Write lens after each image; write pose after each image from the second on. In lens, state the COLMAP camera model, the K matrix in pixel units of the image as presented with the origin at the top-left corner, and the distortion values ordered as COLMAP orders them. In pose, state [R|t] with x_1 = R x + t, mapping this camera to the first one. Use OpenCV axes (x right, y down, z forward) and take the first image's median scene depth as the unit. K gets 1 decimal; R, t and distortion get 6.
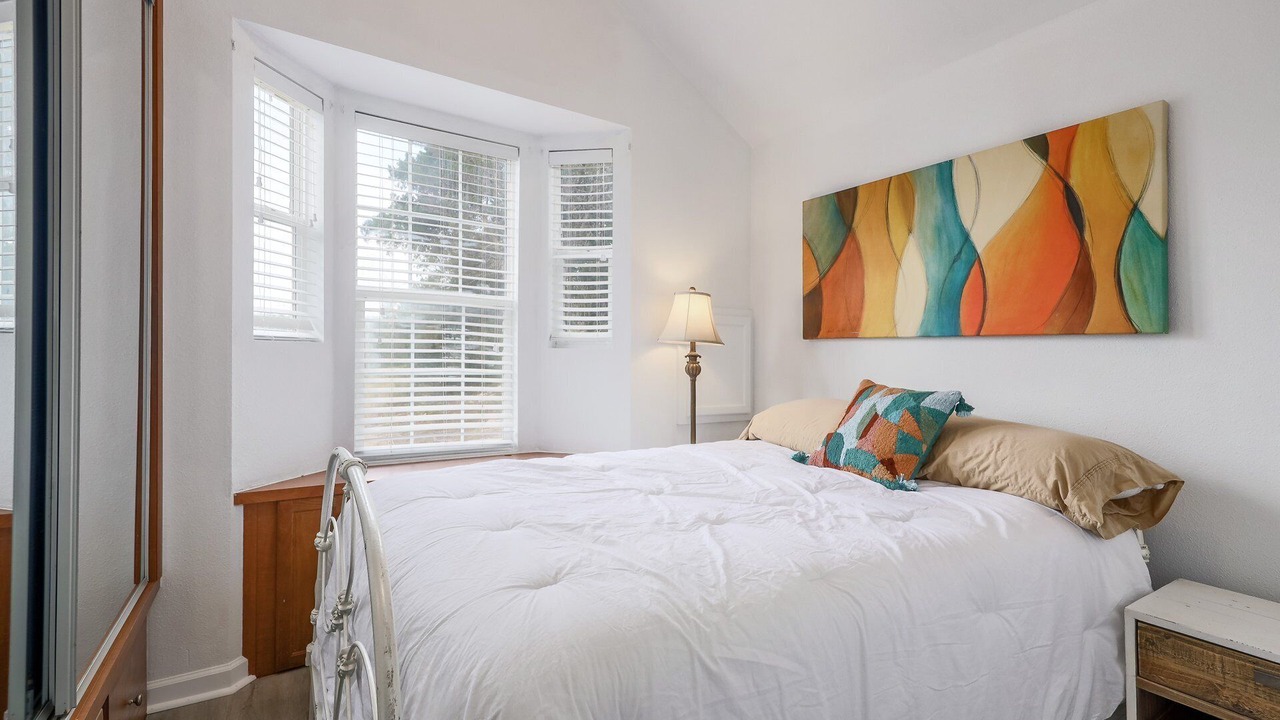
lens RADIAL K [[564.6, 0, 634.1], [0, 564.6, 359.5], [0, 0, 1]] dist [0.000010, 0.000794]
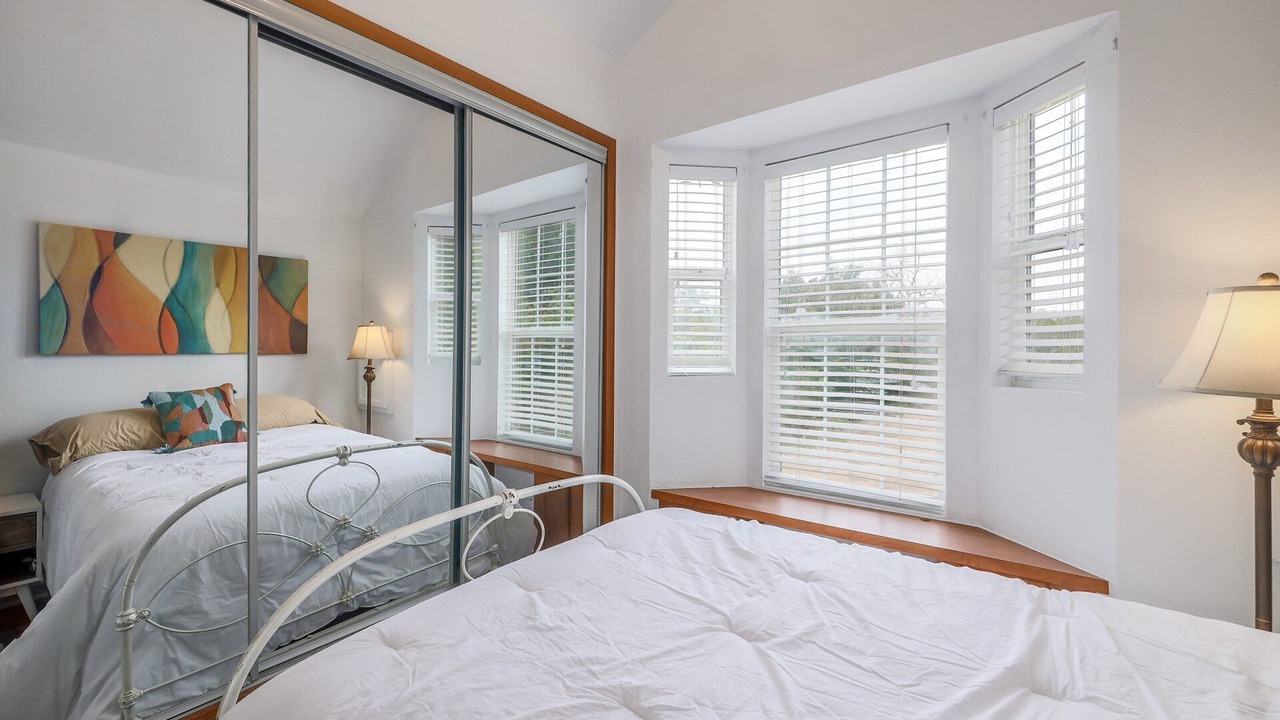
lens RADIAL K [[517.6, 0, 634.9], [0, 517.6, 358.5], [0, 0, 1]] dist [-0.015599, -0.000429]
pose [[0.321641, 0.003961, -0.946853, 0.382978], [-0.008165, 0.999966, 0.001410, -0.064340], [0.946827, 0.007278, 0.321662, 0.447612]]
